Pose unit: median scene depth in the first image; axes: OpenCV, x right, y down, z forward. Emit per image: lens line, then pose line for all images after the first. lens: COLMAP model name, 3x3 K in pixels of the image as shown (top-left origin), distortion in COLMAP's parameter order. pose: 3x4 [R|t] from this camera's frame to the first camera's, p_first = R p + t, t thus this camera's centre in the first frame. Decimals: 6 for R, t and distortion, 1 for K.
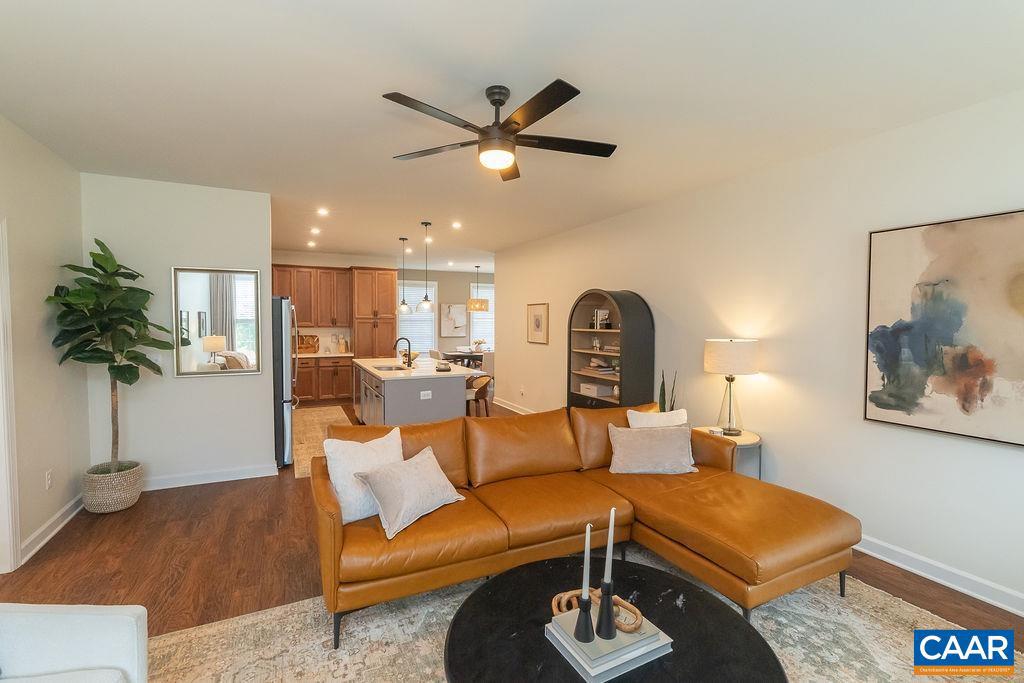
lens RADIAL K [[464.6, 0, 509.8], [0, 464.6, 339.2], [0, 0, 1]] dist [-0.002774, 0.001344]
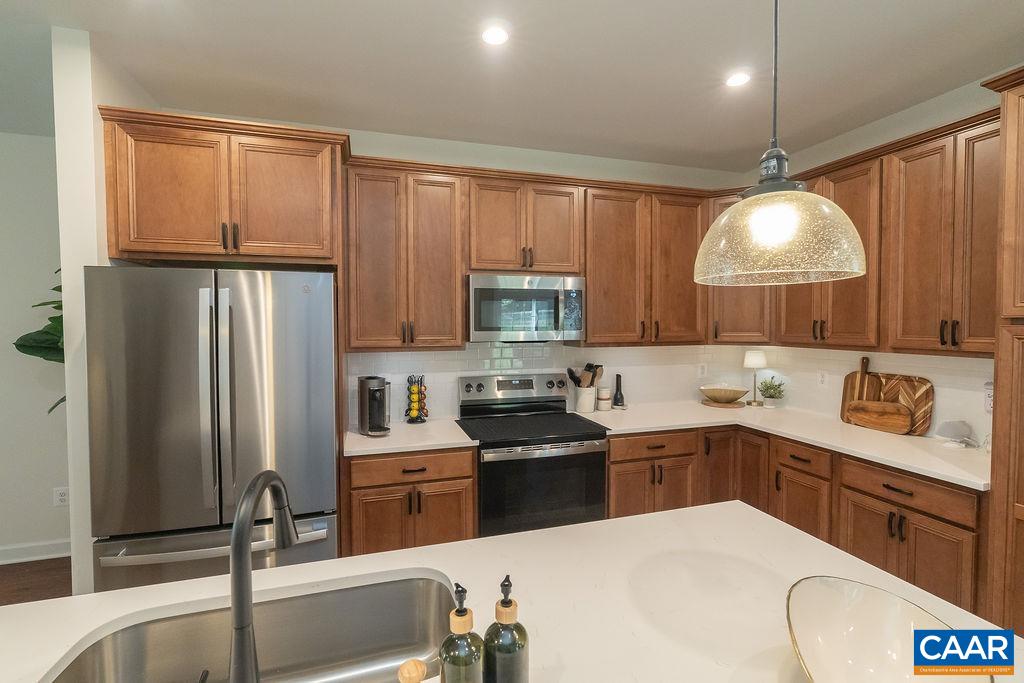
lens RADIAL K [[464.6, 0, 512.9], [0, 464.6, 338.3], [0, 0, 1]] dist [-0.002774, 0.001344]
pose [[-0.151373, 0.028900, -0.988054, -0.086685], [-0.040221, 0.998565, 0.035370, -0.034729], [0.987658, 0.045095, -0.149993, 0.805438]]
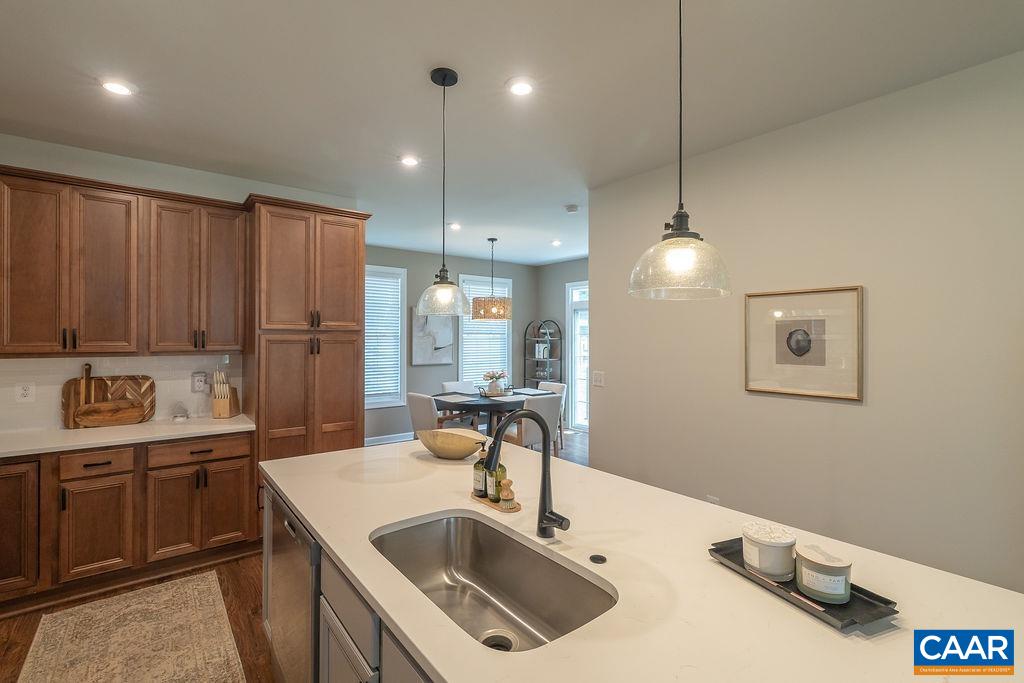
lens RADIAL K [[464.6, 0, 510.9], [0, 464.6, 337.6], [0, 0, 1]] dist [-0.002774, 0.001344]
pose [[0.977500, -0.002064, 0.210927, -0.210896], [0.010319, 0.999223, -0.038045, -0.022534], [-0.210685, 0.039365, 0.976761, 0.579266]]
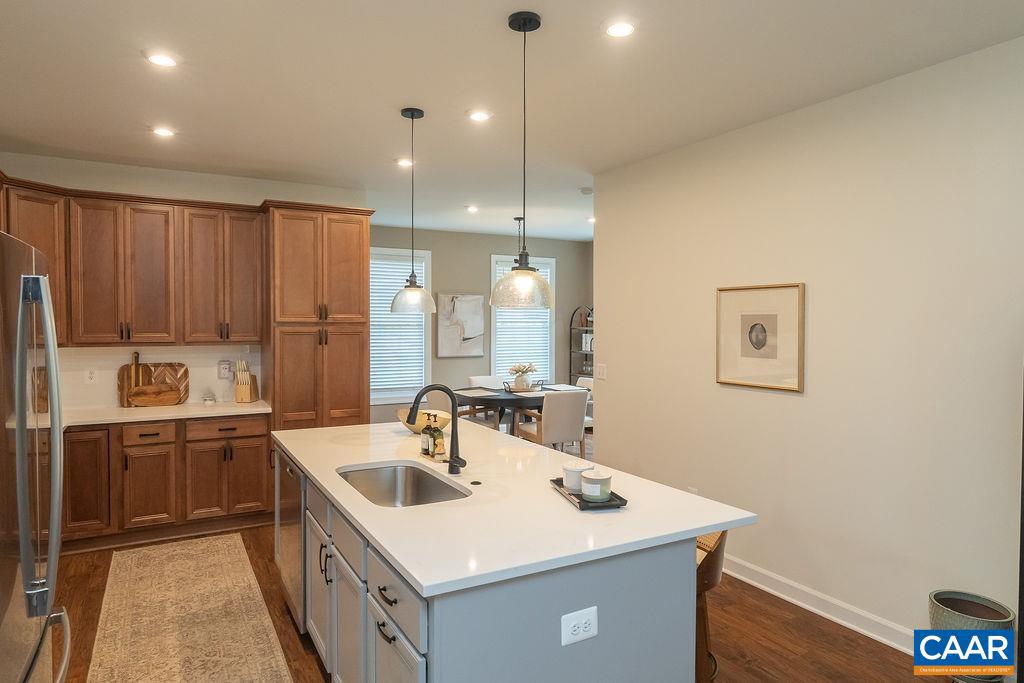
lens RADIAL K [[626.5, 0, 511.4], [0, 626.5, 339.1], [0, 0, 1]] dist [-0.001618, -0.000688]
pose [[0.998216, -0.003901, 0.059579, -0.151163], [0.004718, 0.999897, -0.013578, -0.021843], [-0.059520, 0.013835, 0.998131, 0.414610]]
